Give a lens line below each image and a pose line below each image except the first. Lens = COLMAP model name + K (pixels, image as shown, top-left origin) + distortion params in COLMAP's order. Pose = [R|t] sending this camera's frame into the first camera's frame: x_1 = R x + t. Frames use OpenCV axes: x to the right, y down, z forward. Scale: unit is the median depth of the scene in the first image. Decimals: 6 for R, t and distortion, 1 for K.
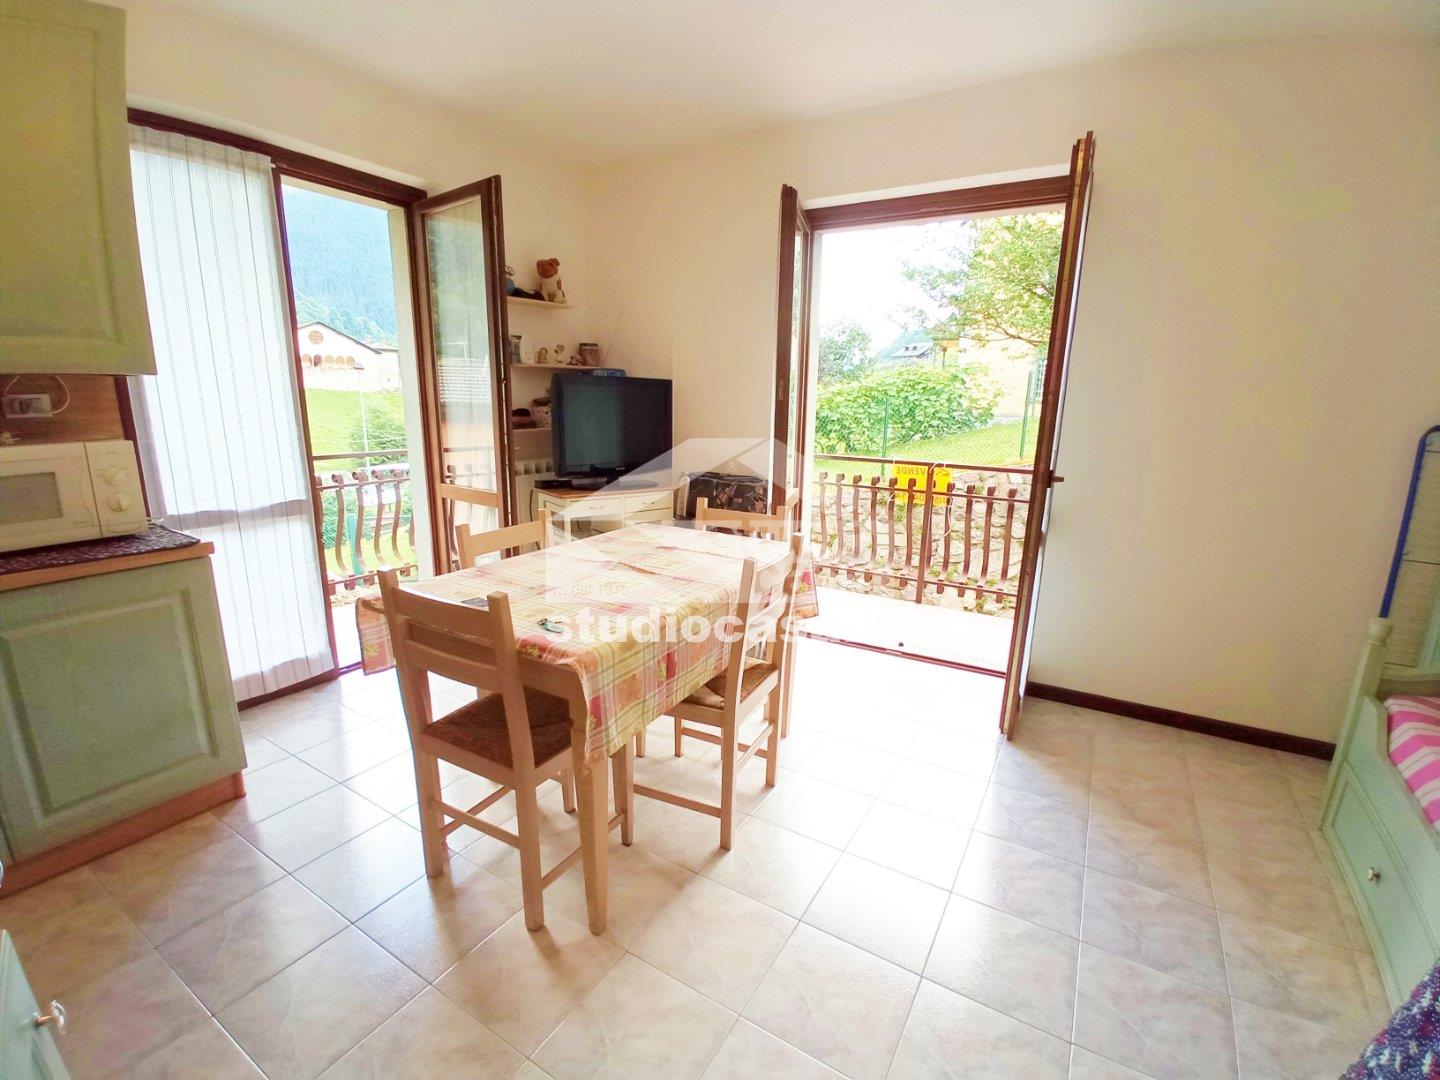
lens RADIAL K [[641.7, 0, 727.8], [0, 641.7, 543.0], [0, 0, 1]] dist [-0.018318, -0.006378]
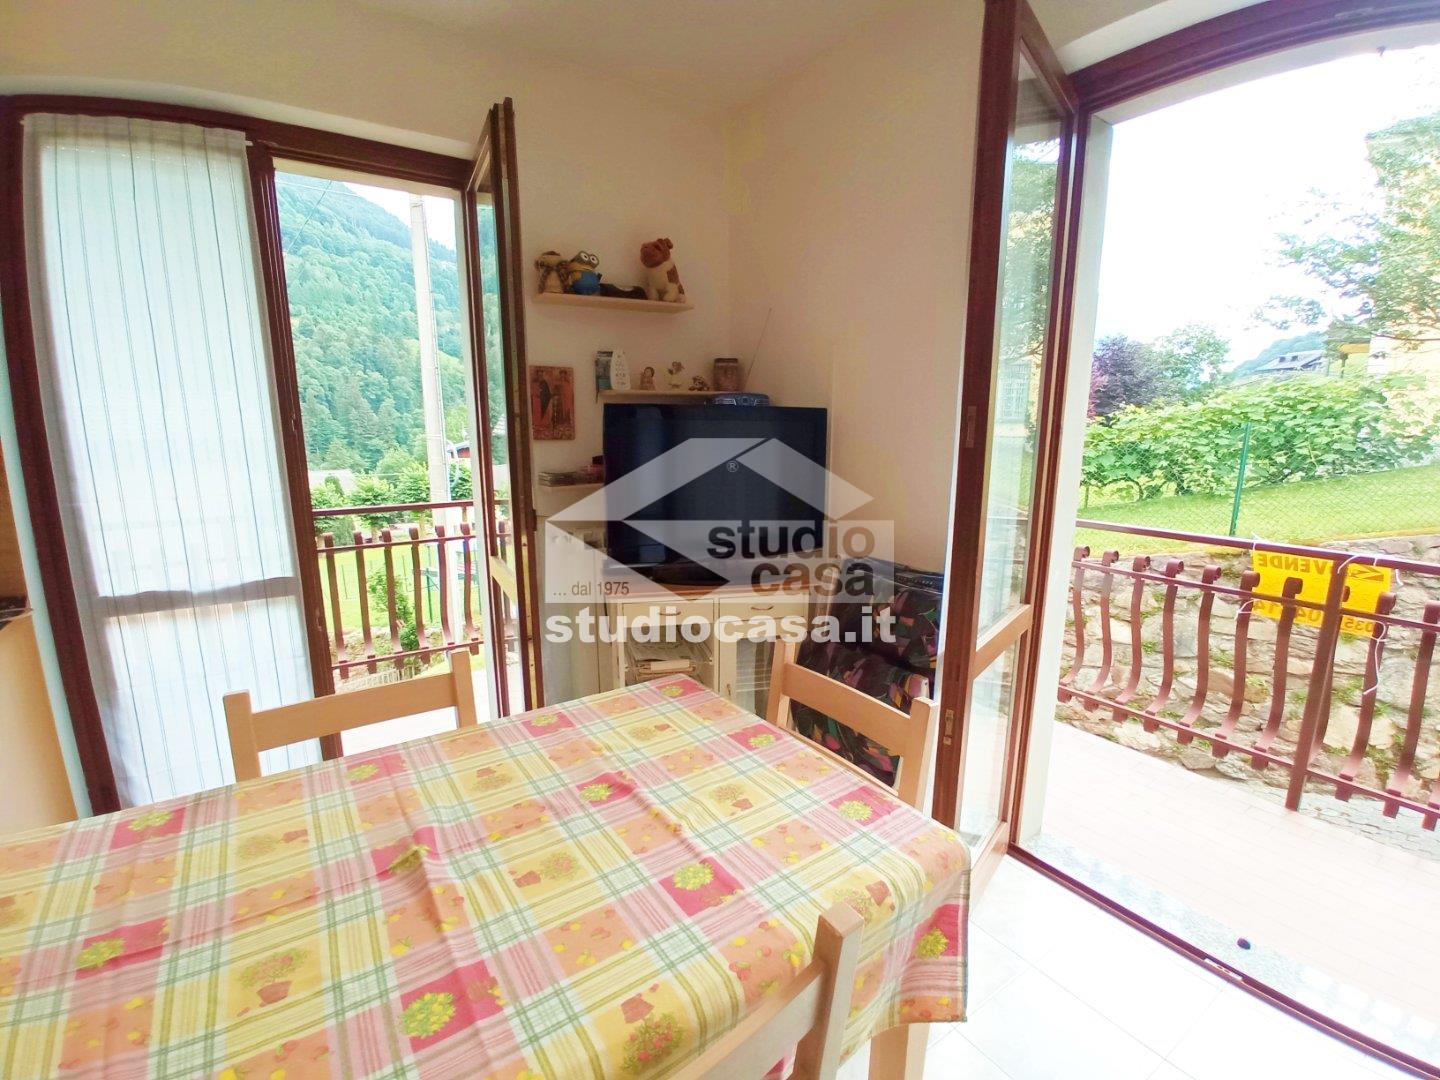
lens RADIAL K [[641.7, 0, 718.6], [0, 641.7, 547.5], [0, 0, 1]] dist [-0.018318, -0.006378]
pose [[0.900065, 0.066898, -0.430590, 0.021162], [-0.081407, 0.996563, -0.015336, -0.021297], [0.428084, 0.048857, 0.902418, 0.085651]]
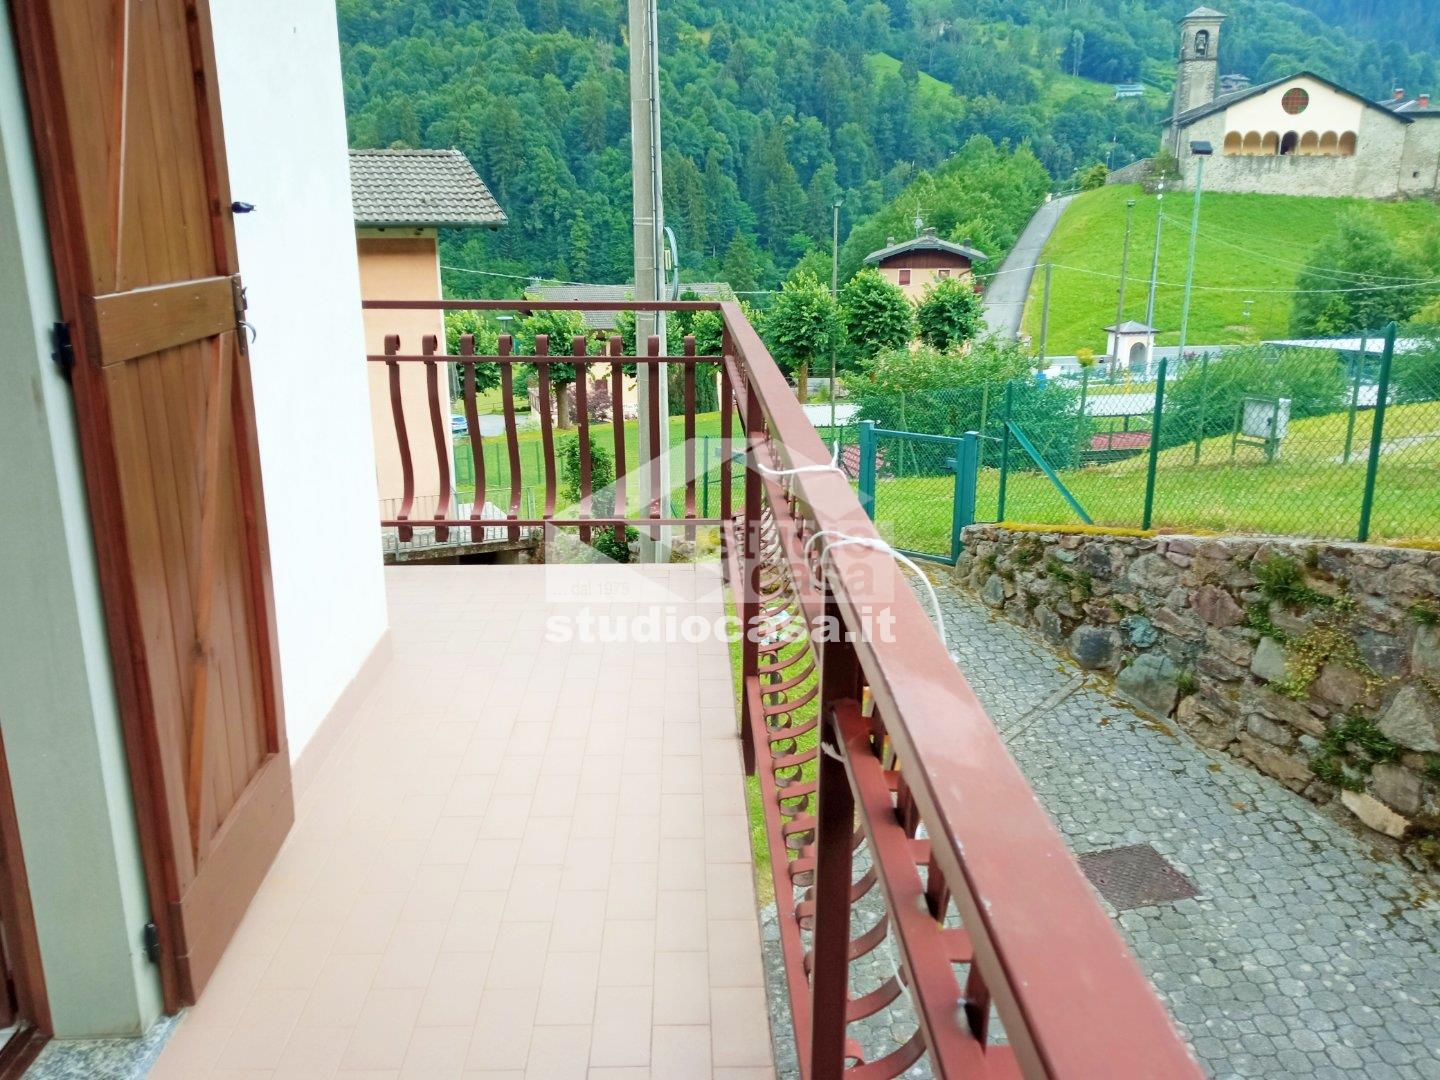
lens RADIAL K [[1167.7, 0, 714.5], [0, 1167.7, 556.4], [0, 0, 1]] dist [0.071568, -0.123252]
pose [[0.525884, 0.222539, -0.820928, 0.122808], [-0.172165, 0.973037, 0.153485, -0.037008], [0.832950, 0.060620, 0.550018, 0.194650]]
